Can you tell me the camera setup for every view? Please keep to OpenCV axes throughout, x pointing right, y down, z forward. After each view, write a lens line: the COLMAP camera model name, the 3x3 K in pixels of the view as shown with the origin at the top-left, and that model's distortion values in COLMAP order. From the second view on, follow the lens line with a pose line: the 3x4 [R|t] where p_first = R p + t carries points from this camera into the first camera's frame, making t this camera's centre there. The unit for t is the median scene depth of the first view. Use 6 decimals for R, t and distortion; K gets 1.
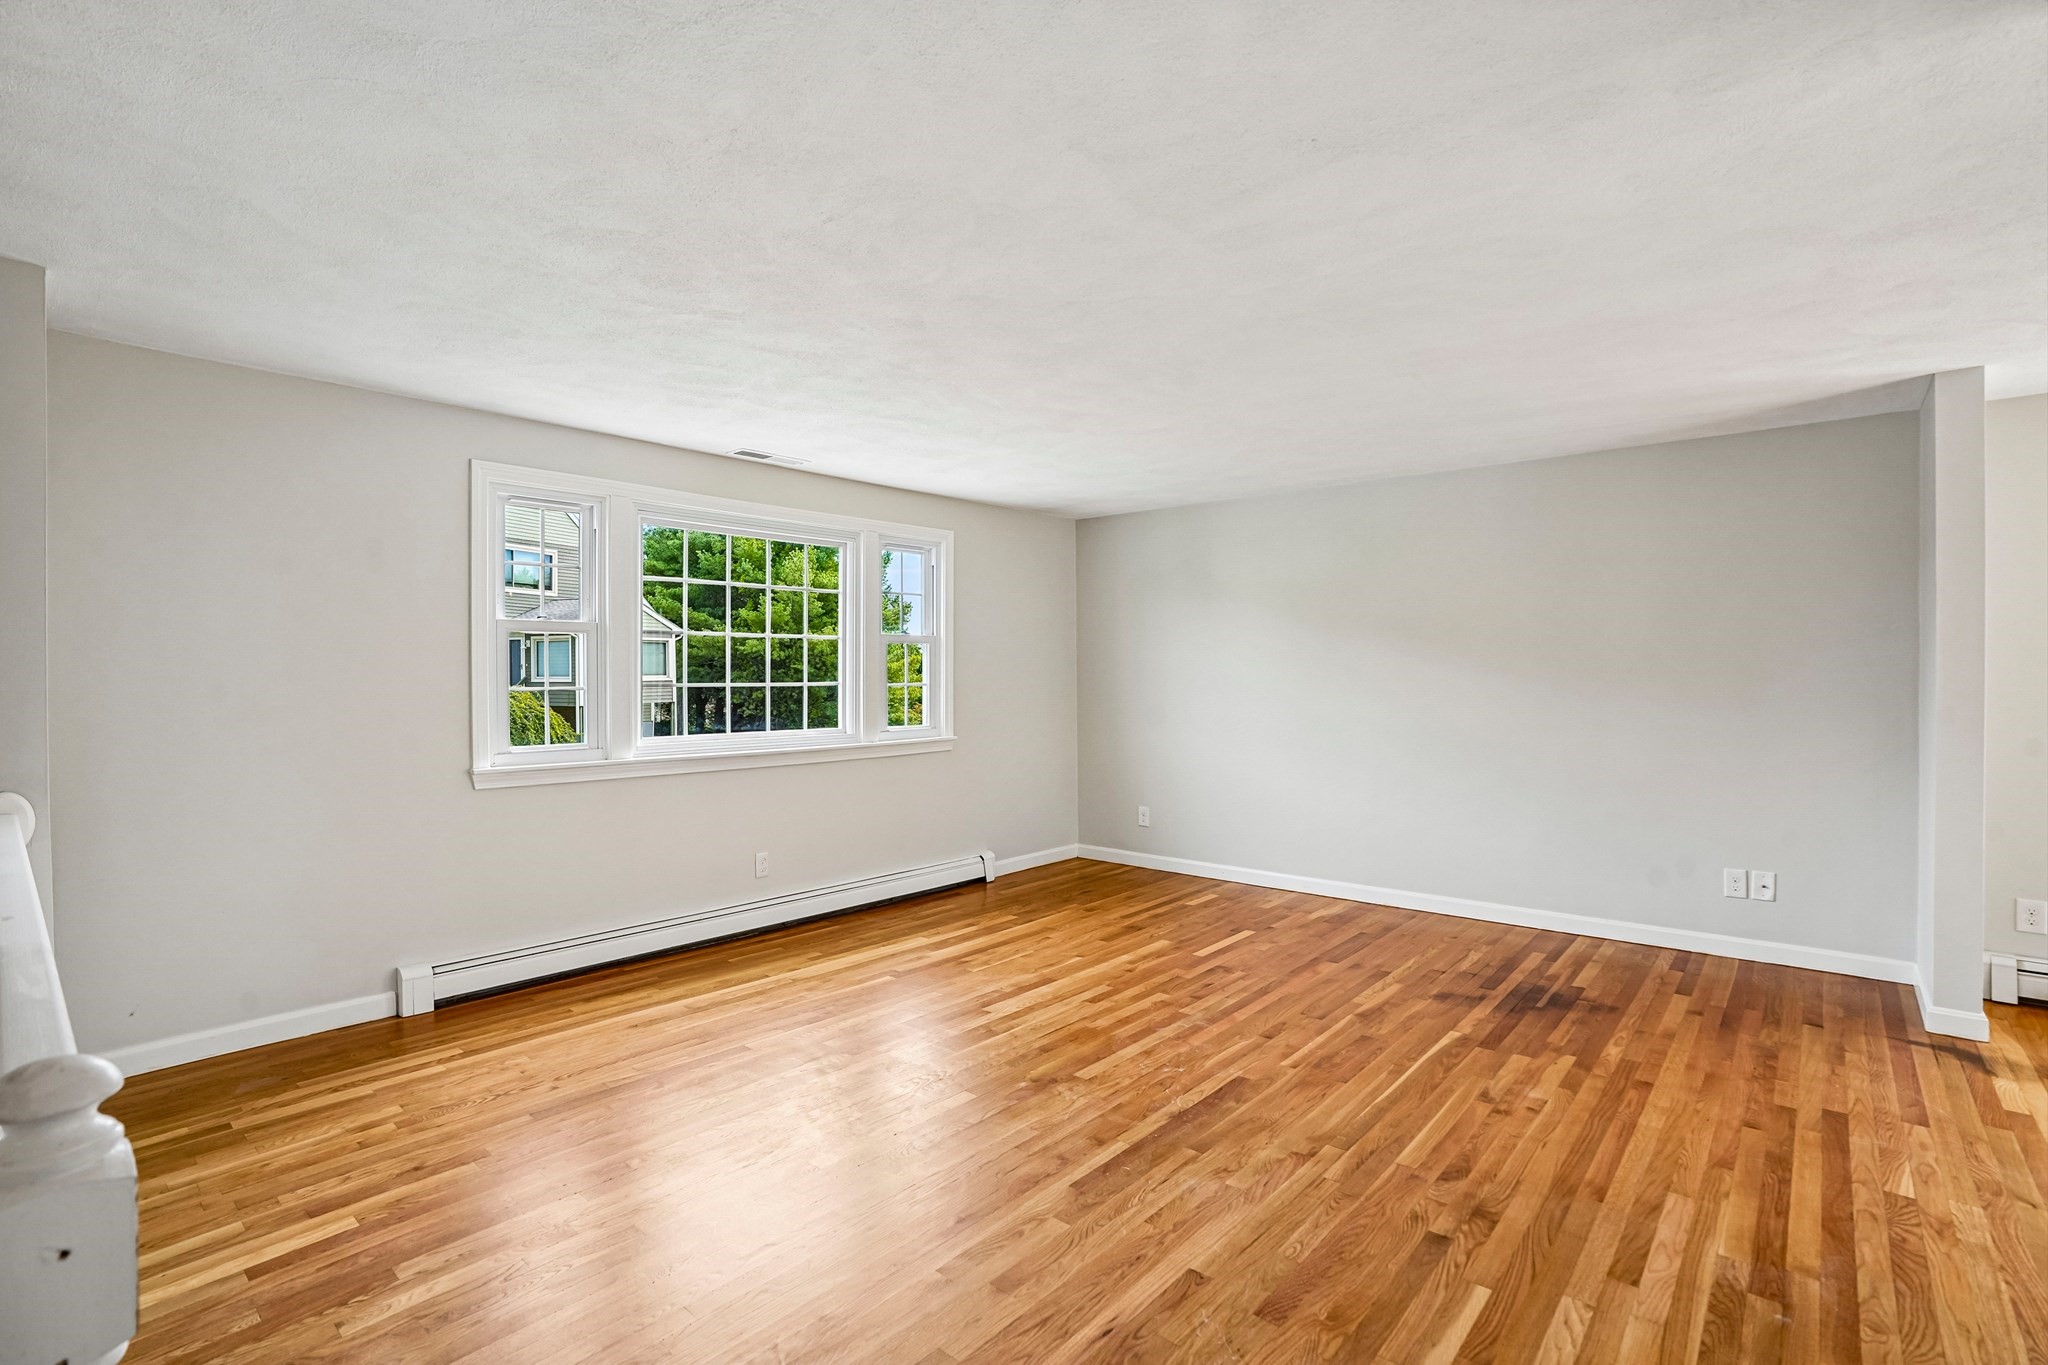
lens RADIAL K [[949.3, 0, 1059.3], [0, 949.3, 684.0], [0, 0, 1]] dist [-0.097283, 0.053075]
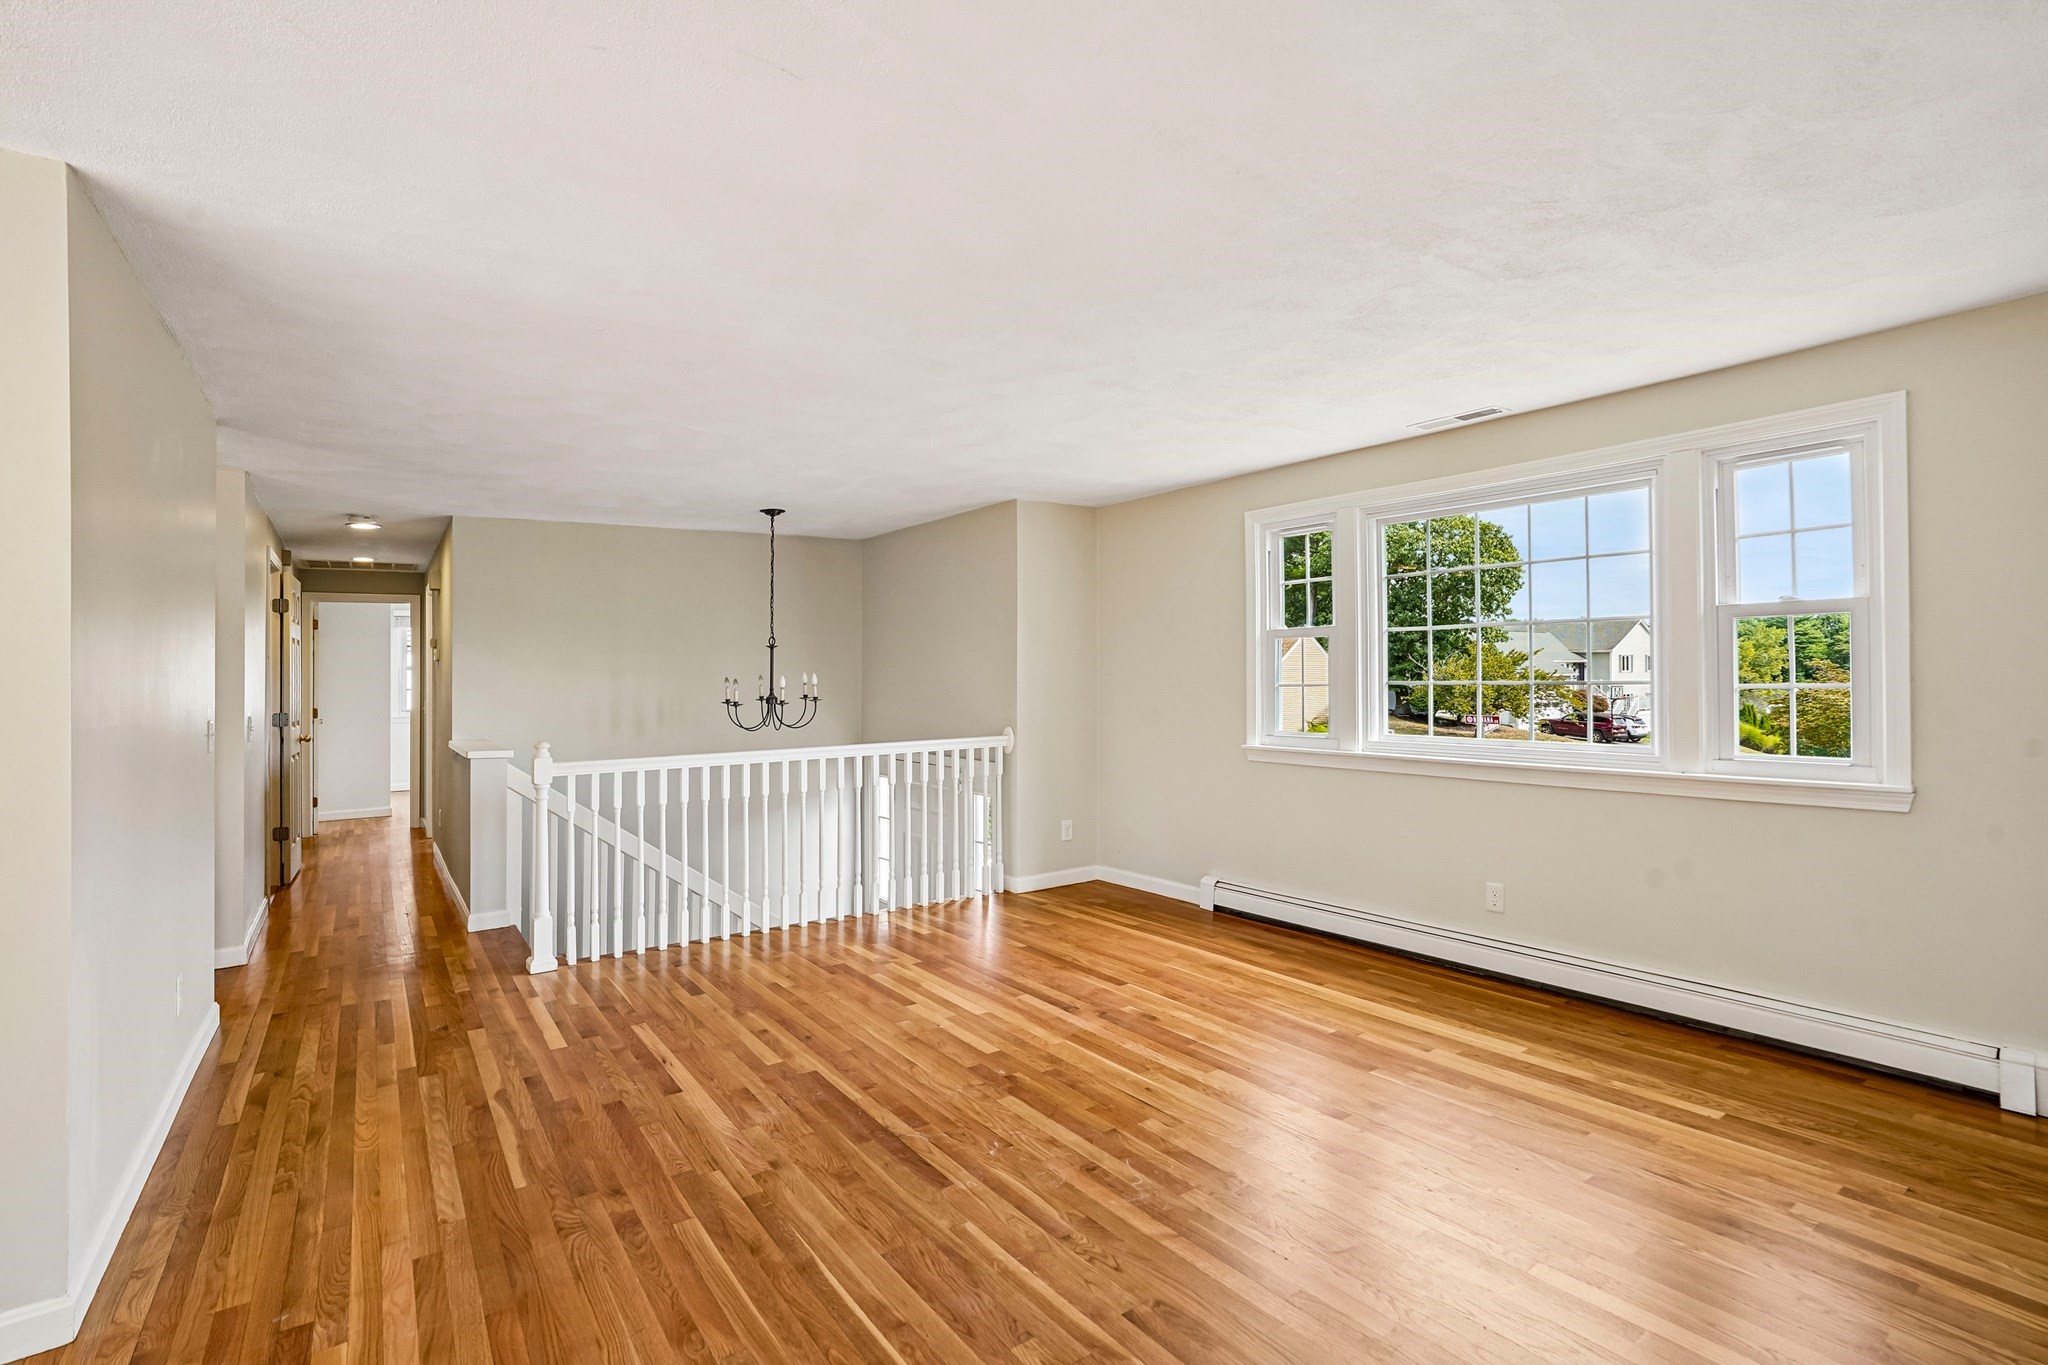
lens RADIAL K [[958.9, 0, 1012.0], [0, 958.9, 683.7], [0, 0, 1]] dist [-0.071190, 0.028535]
pose [[-0.267519, 0.012466, -0.963472, 0.813003], [0.007606, 0.999912, 0.010825, -0.015334], [0.963523, -0.004433, -0.267590, 1.078590]]
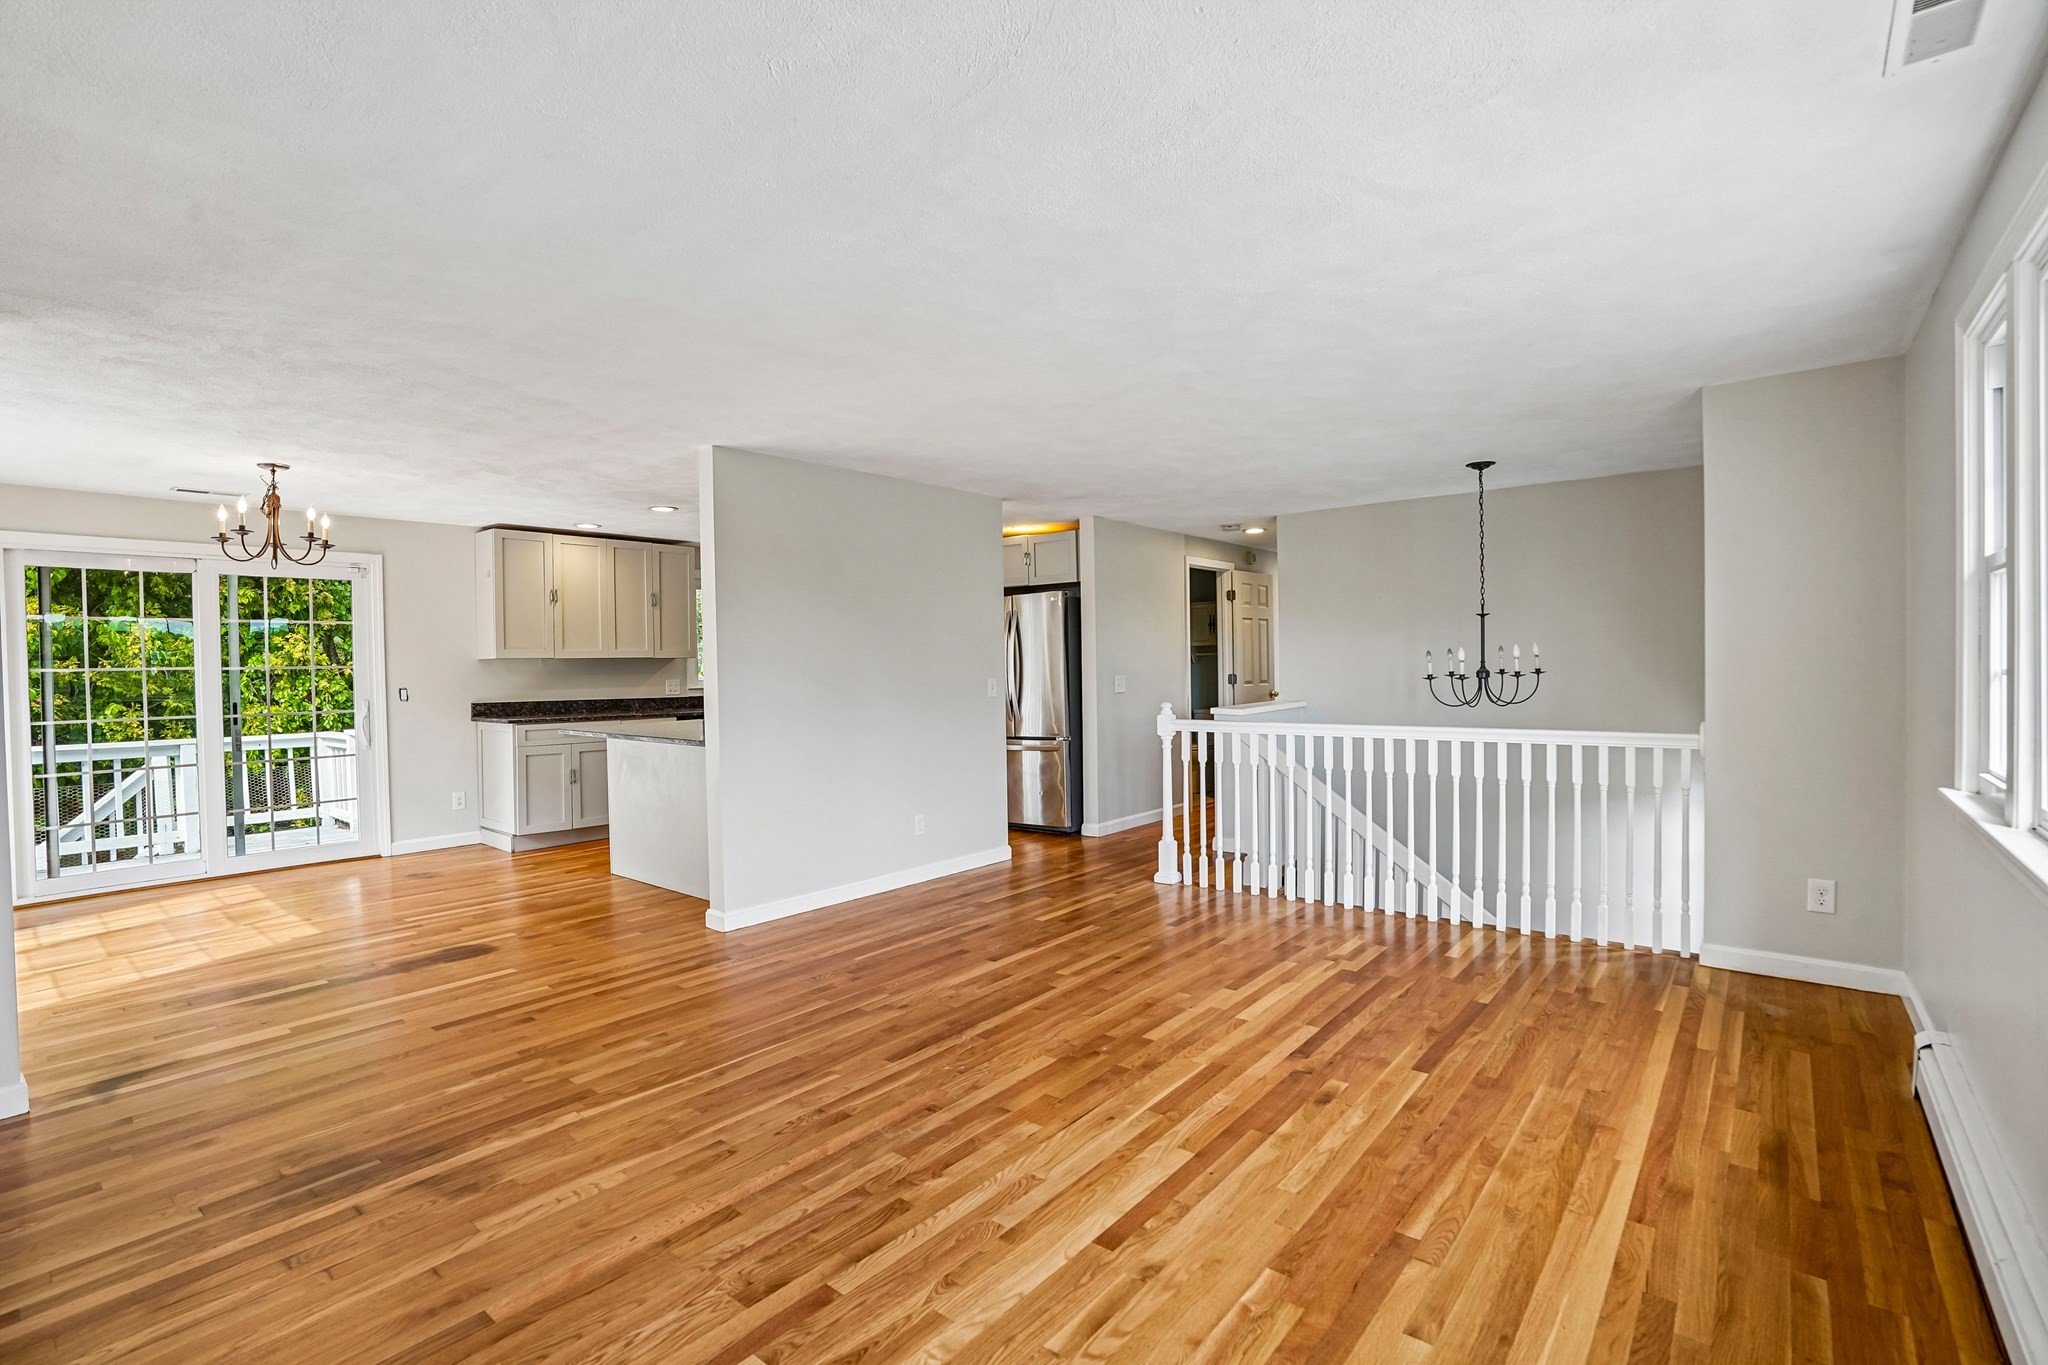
lens RADIAL K [[945.8, 0, 1024.0], [0, 945.8, 682.5], [0, 0, 1]] dist [-0.066711, 0.027862]
pose [[-0.999833, 0.018248, -0.000120, 0.036351], [0.018234, 0.999289, 0.032986, -0.019552], [0.000722, 0.032978, -0.999456, 1.704537]]
